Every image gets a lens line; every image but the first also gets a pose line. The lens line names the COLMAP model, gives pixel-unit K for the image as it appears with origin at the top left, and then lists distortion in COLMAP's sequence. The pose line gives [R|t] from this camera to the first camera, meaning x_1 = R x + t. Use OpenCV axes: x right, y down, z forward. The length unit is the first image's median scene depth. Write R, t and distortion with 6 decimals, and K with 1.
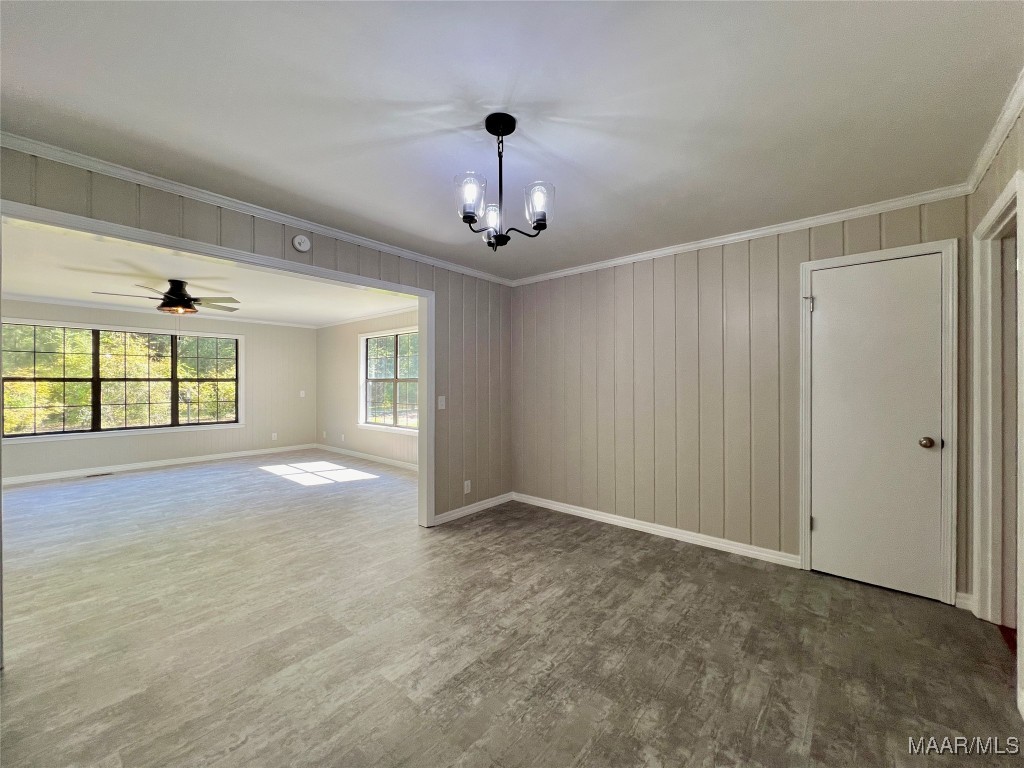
lens RADIAL K [[412.3, 0, 511.1], [0, 412.3, 368.7], [0, 0, 1]] dist [0.003257, -0.000298]
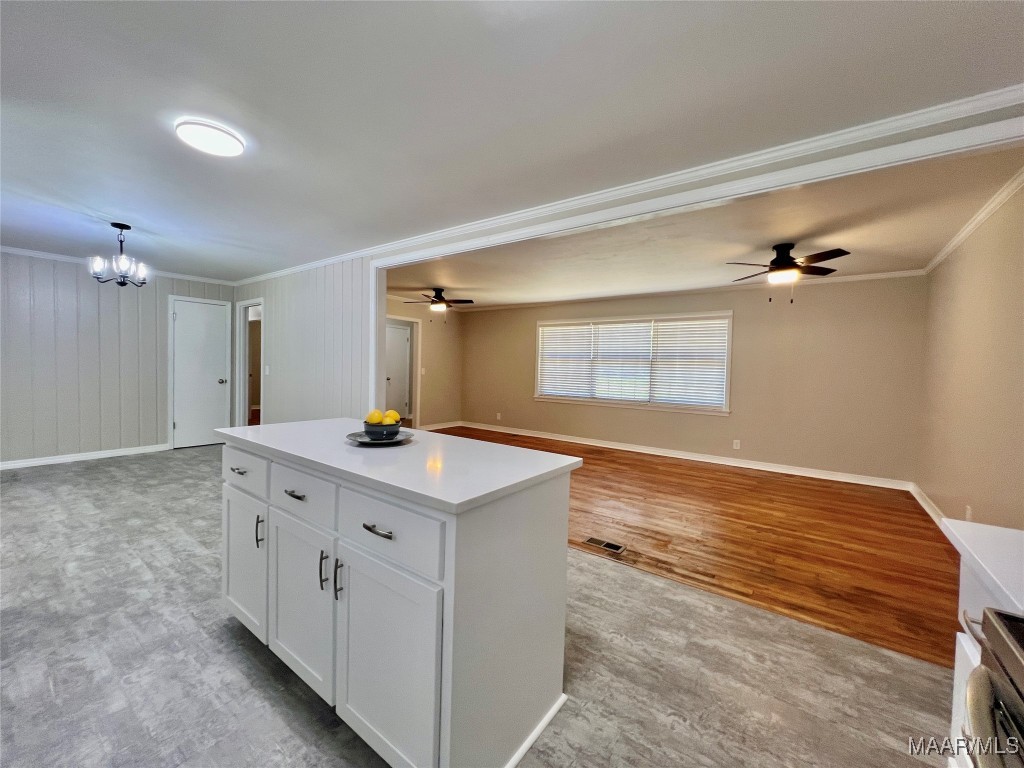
lens RADIAL K [[405.8, 0, 510.9], [0, 405.8, 381.0], [0, 0, 1]] dist [0.002259, -0.000011]
pose [[-0.075036, -0.046495, 0.996096, -1.501039], [-0.053660, 0.997653, 0.042526, -0.021723], [-0.995736, -0.050259, -0.077355, -0.533417]]
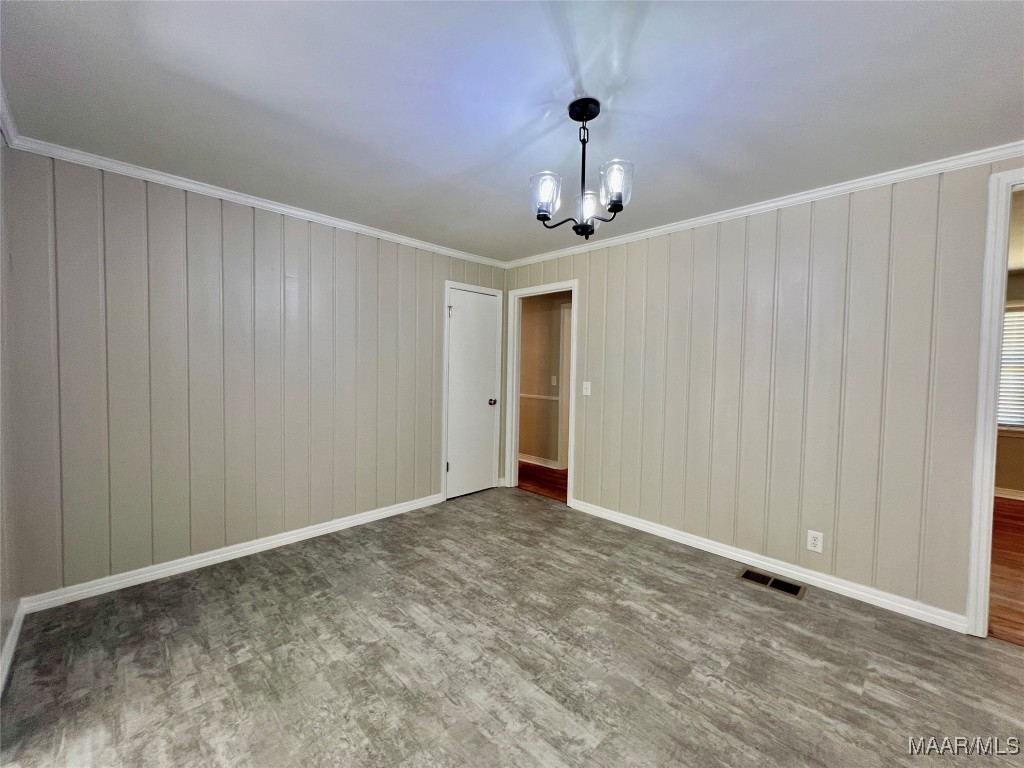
lens RADIAL K [[412.3, 0, 511.1], [0, 412.3, 368.7], [0, 0, 1]] dist [0.003257, -0.000298]
pose [[0.073521, -0.001942, 0.997292, -0.715149], [-0.052804, 0.998588, 0.005837, 0.019463], [-0.995895, -0.053090, 0.073315, 0.749174]]
